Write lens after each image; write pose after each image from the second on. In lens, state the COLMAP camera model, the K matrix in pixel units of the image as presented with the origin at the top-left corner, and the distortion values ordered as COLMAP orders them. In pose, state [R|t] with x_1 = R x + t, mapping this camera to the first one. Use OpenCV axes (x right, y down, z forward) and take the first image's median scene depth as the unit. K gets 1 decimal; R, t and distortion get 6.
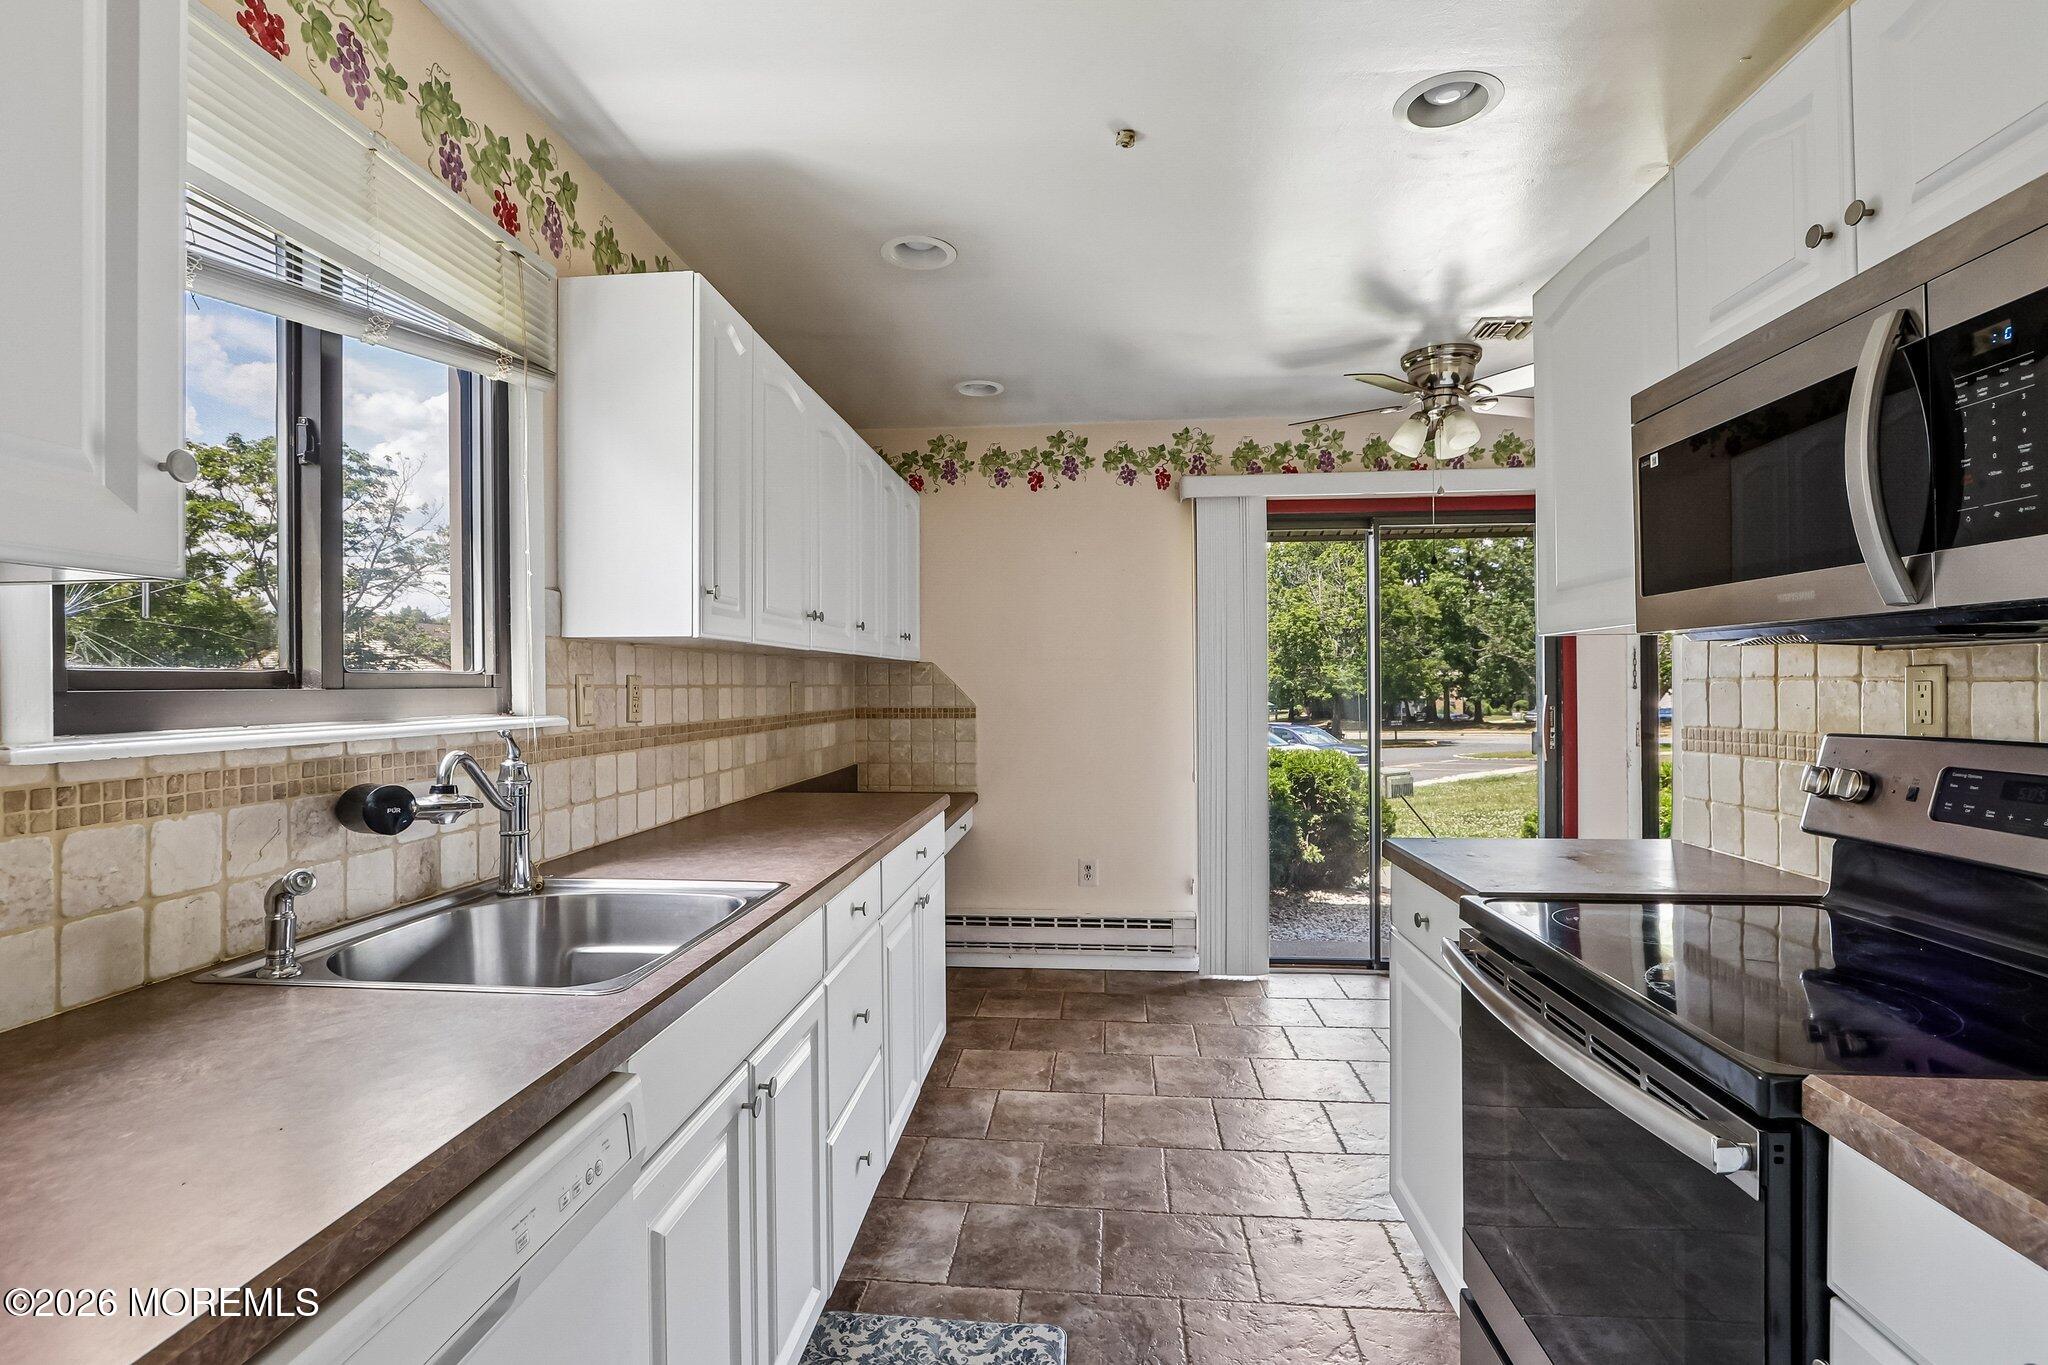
lens RADIAL K [[971.1, 0, 1020.6], [0, 971.1, 677.7], [0, 0, 1]] dist [-0.010167, 0.001311]
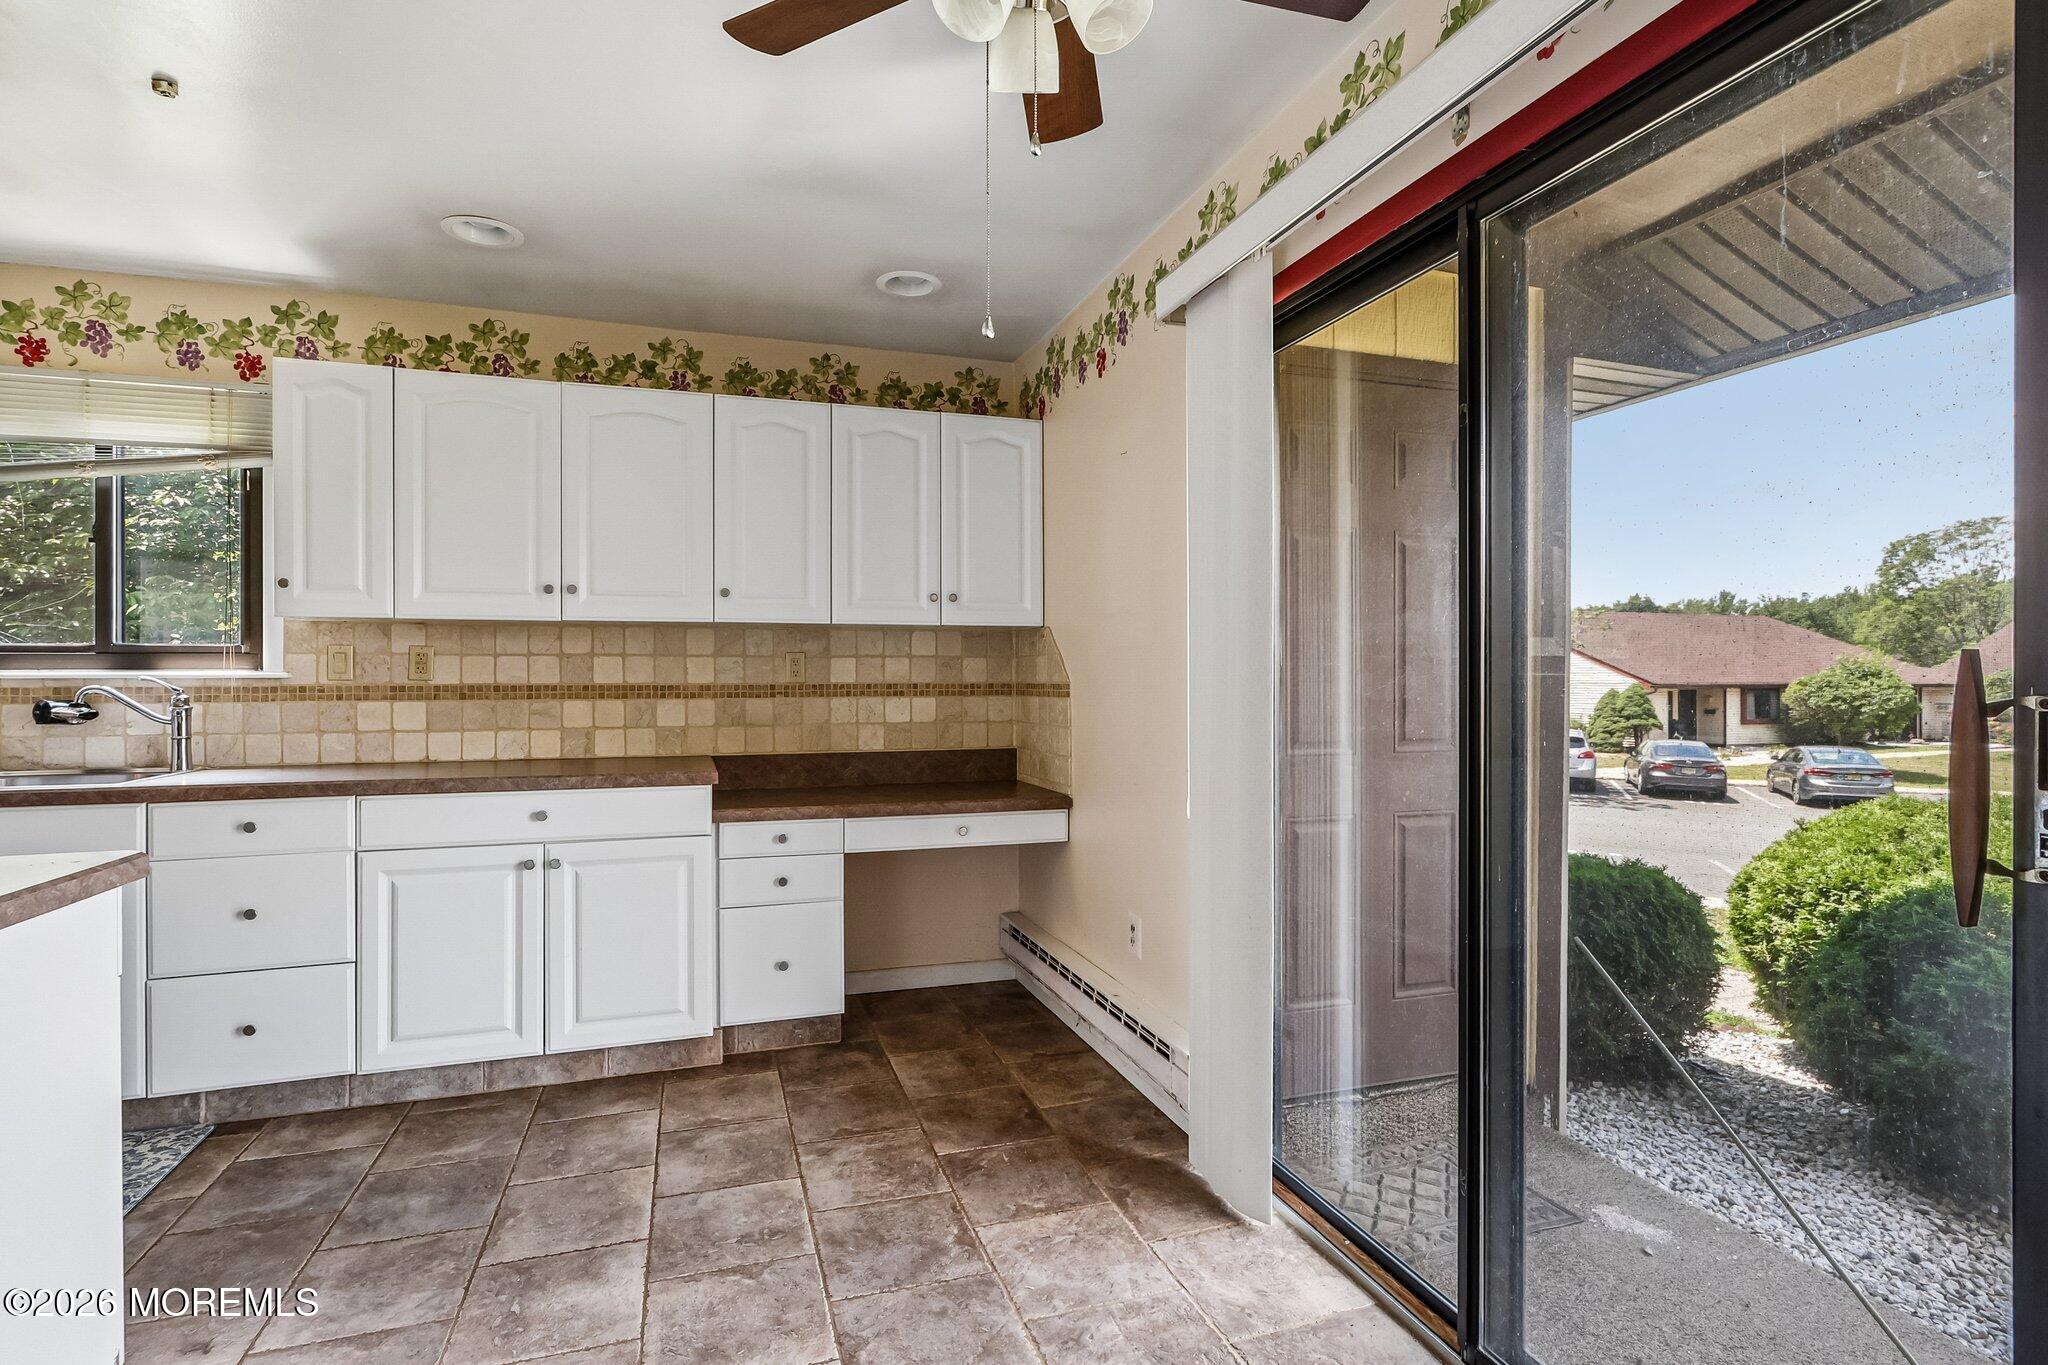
lens RADIAL K [[971.1, 0, 1012.6], [0, 971.1, 676.8], [0, 0, 1]] dist [-0.010167, 0.001311]
pose [[0.395261, 0.003533, -0.918562, 1.211414], [0.006035, 0.999961, 0.006443, 0.037896], [0.918549, -0.008090, 0.395224, 1.259792]]
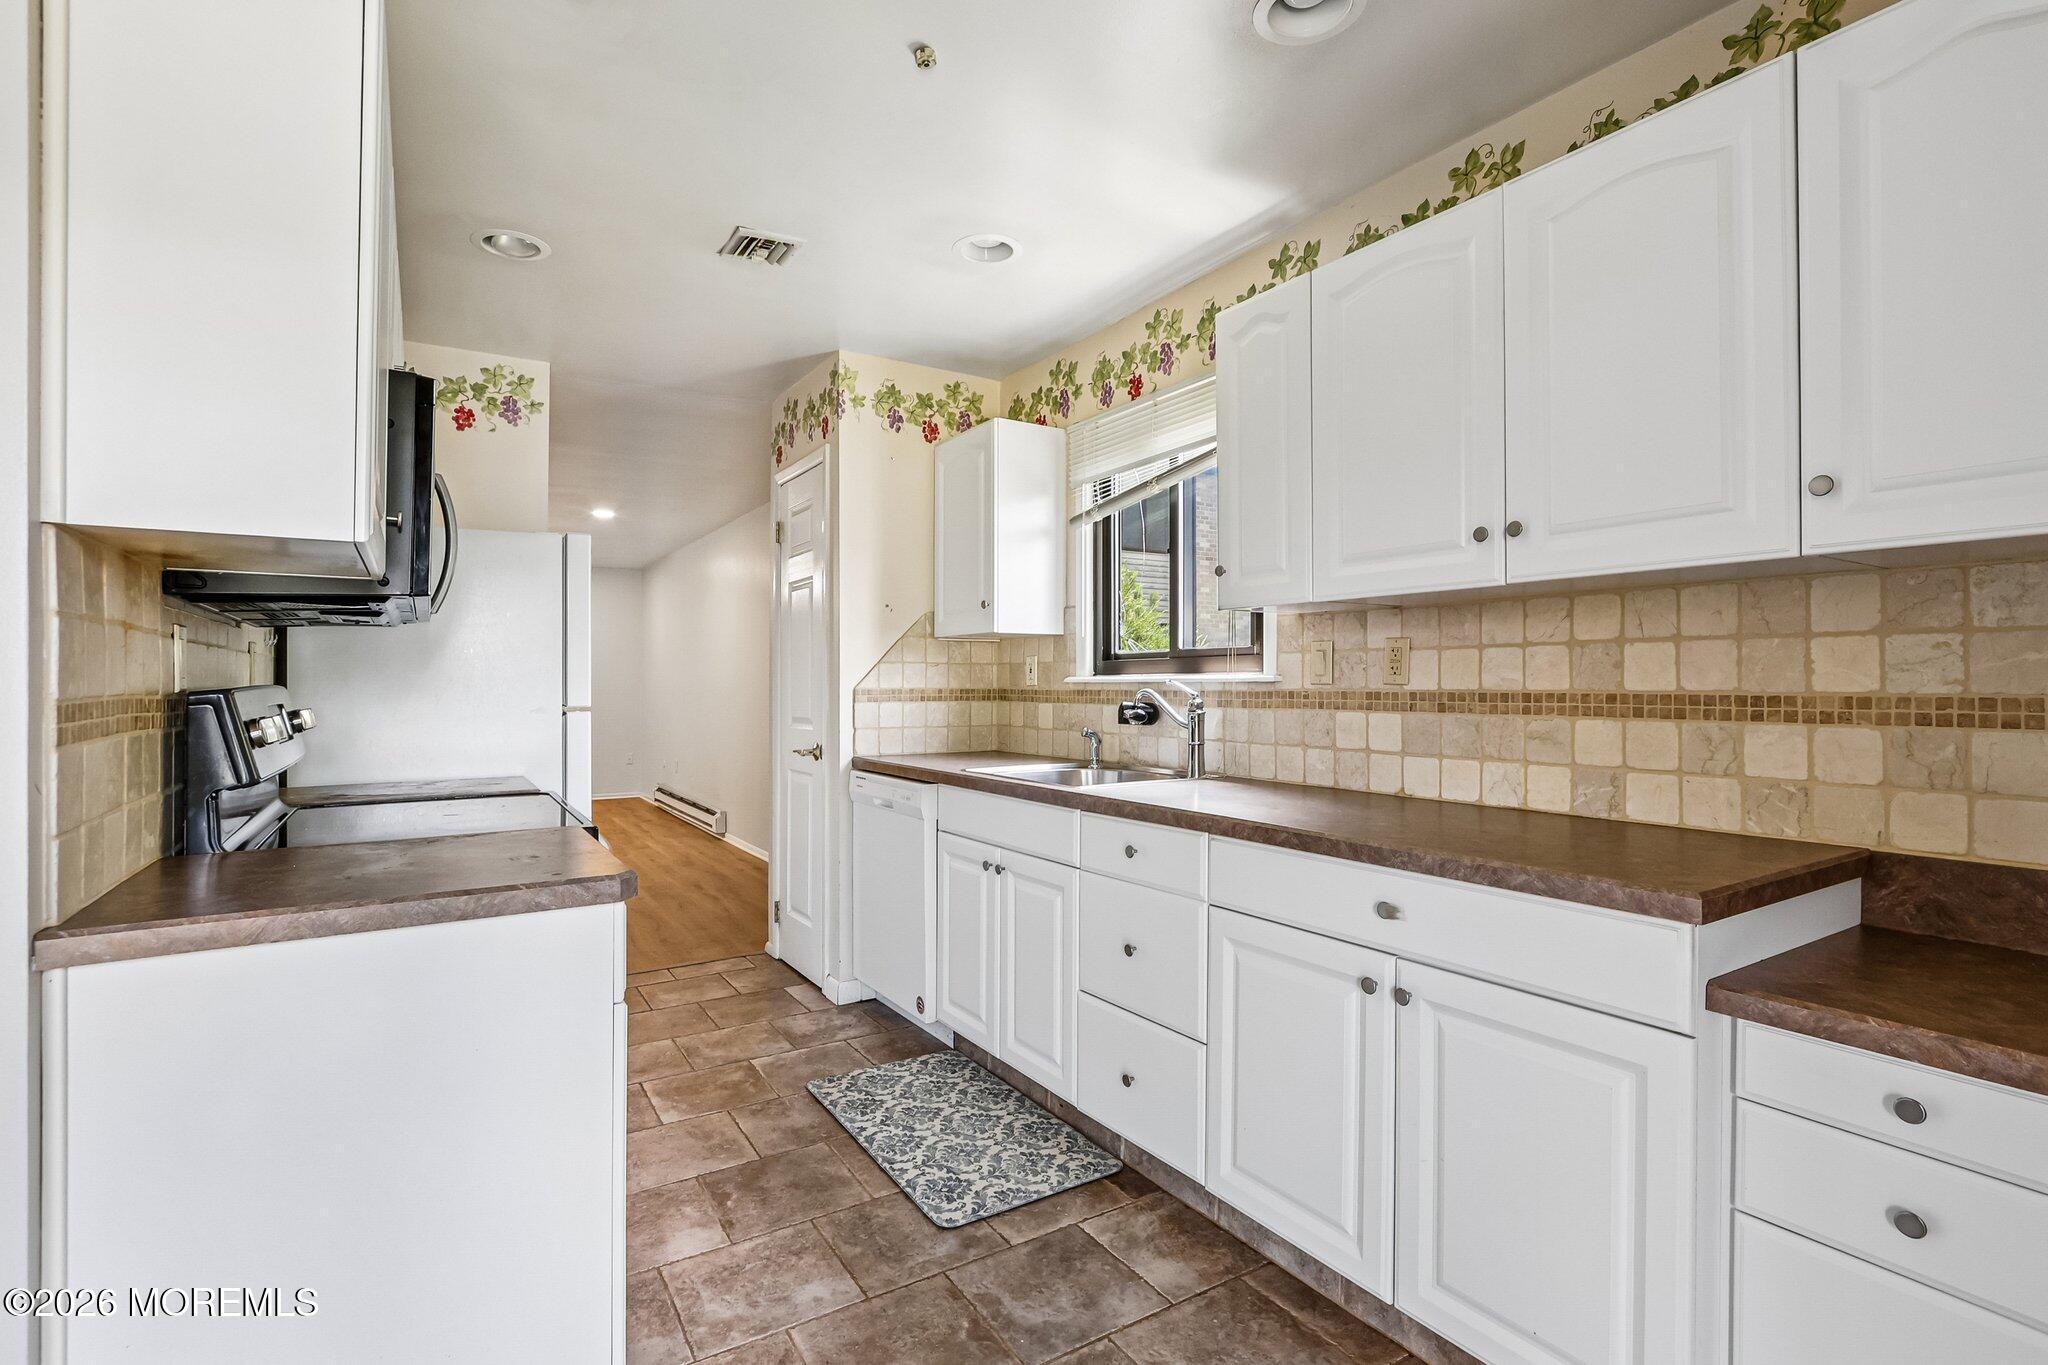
lens RADIAL K [[971.1, 0, 1030.6], [0, 971.1, 680.6], [0, 0, 1]] dist [-0.010167, 0.001311]
pose [[-0.796327, 0.005746, -0.604840, 0.526325], [0.010887, 0.999929, -0.004834, 0.043323], [0.604769, -0.010434, -0.796333, 1.614869]]
